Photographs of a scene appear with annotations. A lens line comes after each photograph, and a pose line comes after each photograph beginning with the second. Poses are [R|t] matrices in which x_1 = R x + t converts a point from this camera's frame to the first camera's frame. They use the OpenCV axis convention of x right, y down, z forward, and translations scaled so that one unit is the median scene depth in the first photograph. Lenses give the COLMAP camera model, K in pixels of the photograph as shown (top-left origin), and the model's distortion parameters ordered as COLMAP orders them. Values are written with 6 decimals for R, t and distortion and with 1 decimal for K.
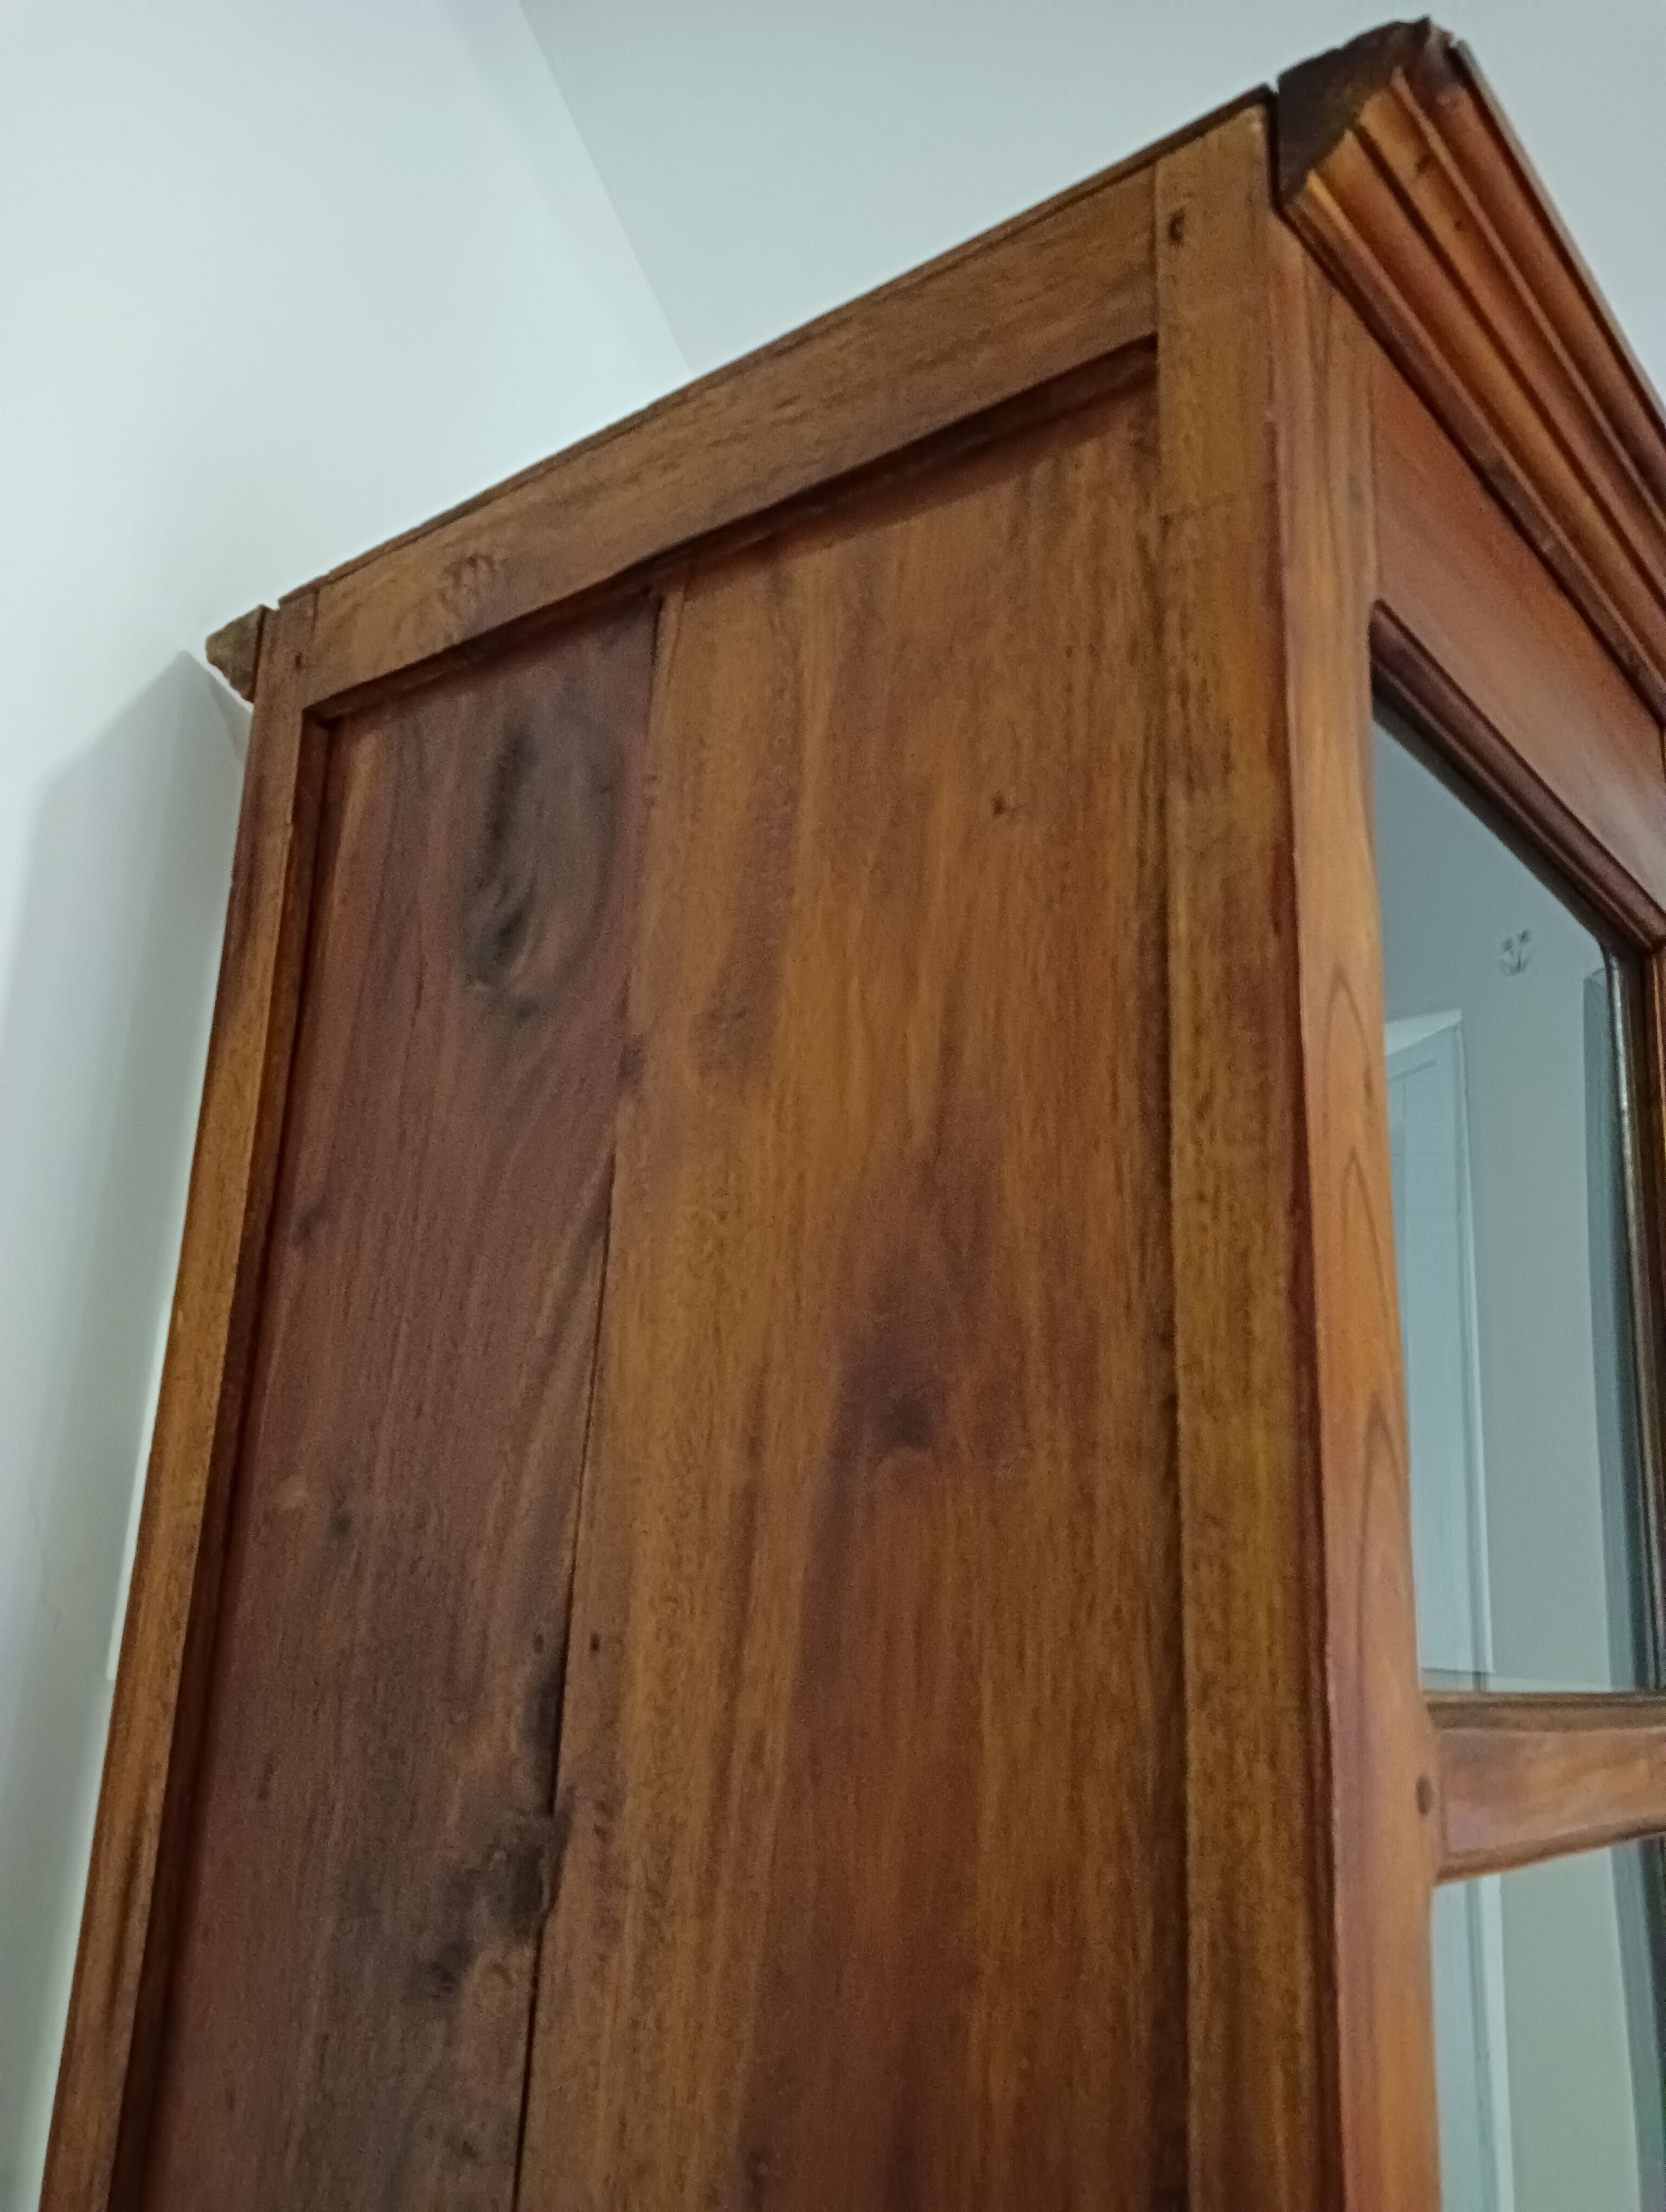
lens RADIAL K [[1705.6, 0, 844.5], [0, 1705.6, 1115.8], [0, 0, 1]] dist [0.076428, -0.152034]
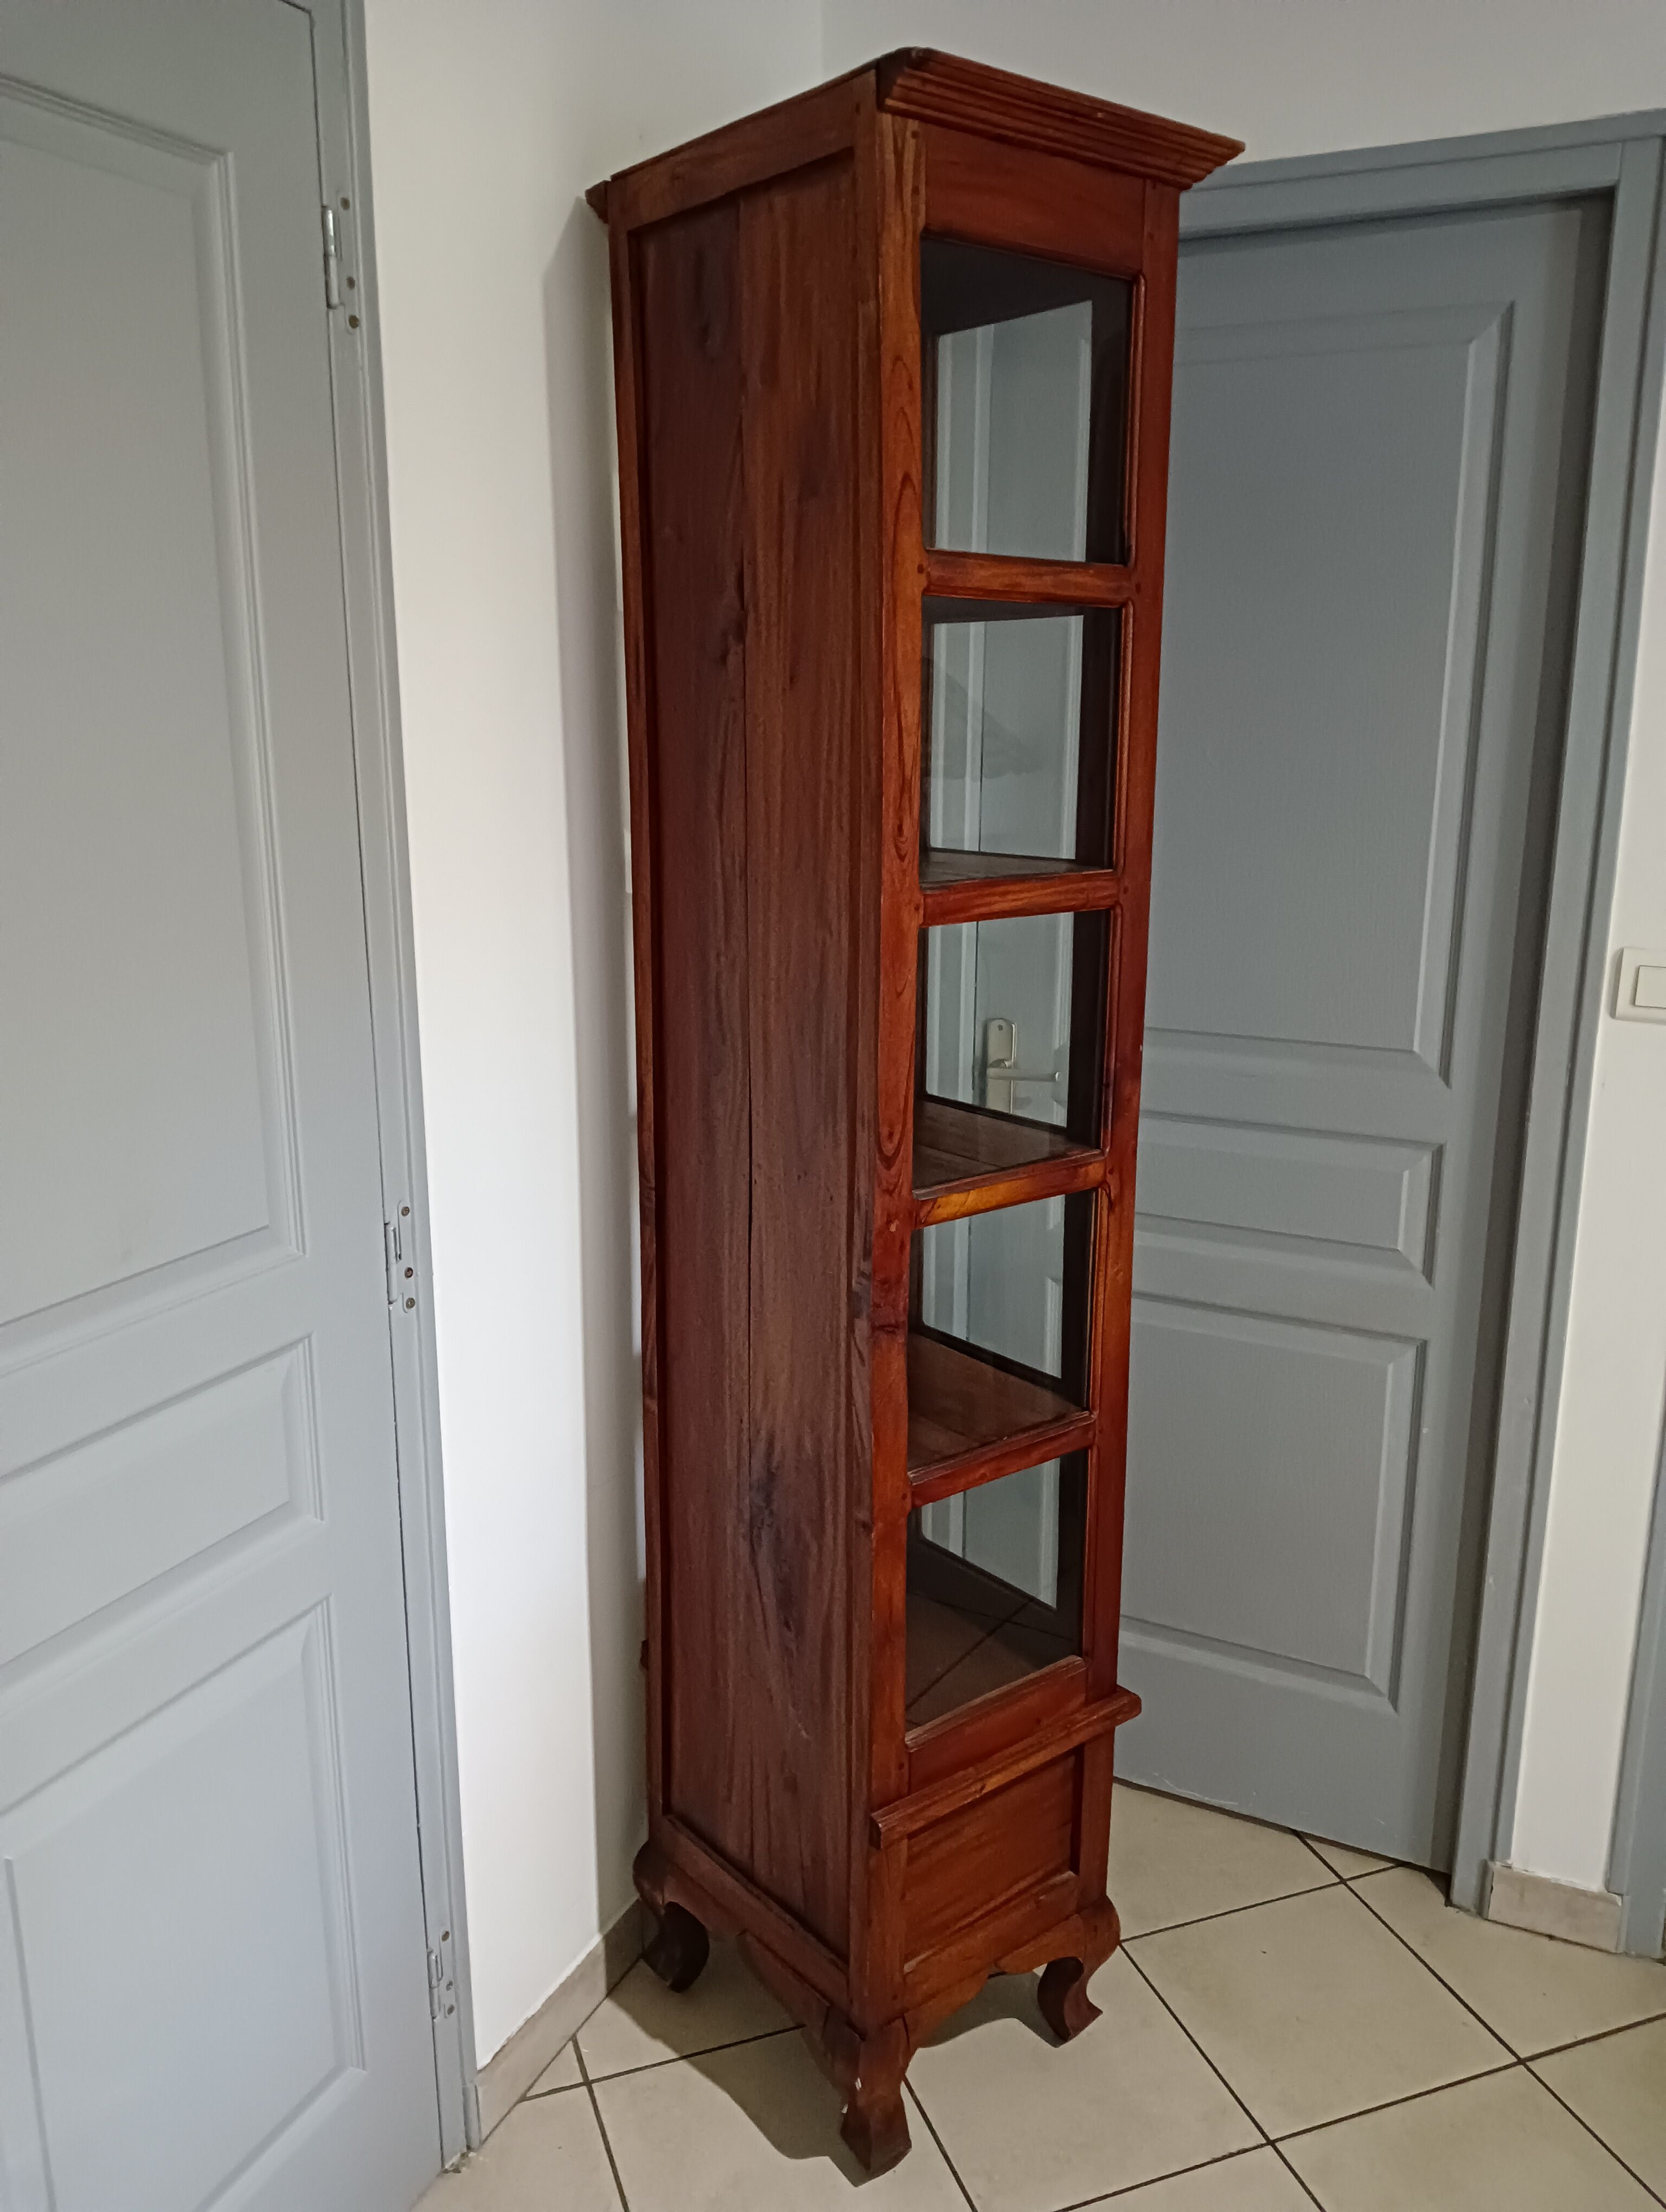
lens RADIAL K [[1705.6, 0, 831.6], [0, 1705.6, 1118.9], [0, 0, 1]] dist [0.076428, -0.152034]
pose [[0.971845, 0.004460, -0.235579, 0.827742], [0.107729, 0.880787, 0.461095, -0.290557], [0.209551, -0.473491, 0.855508, -2.458696]]
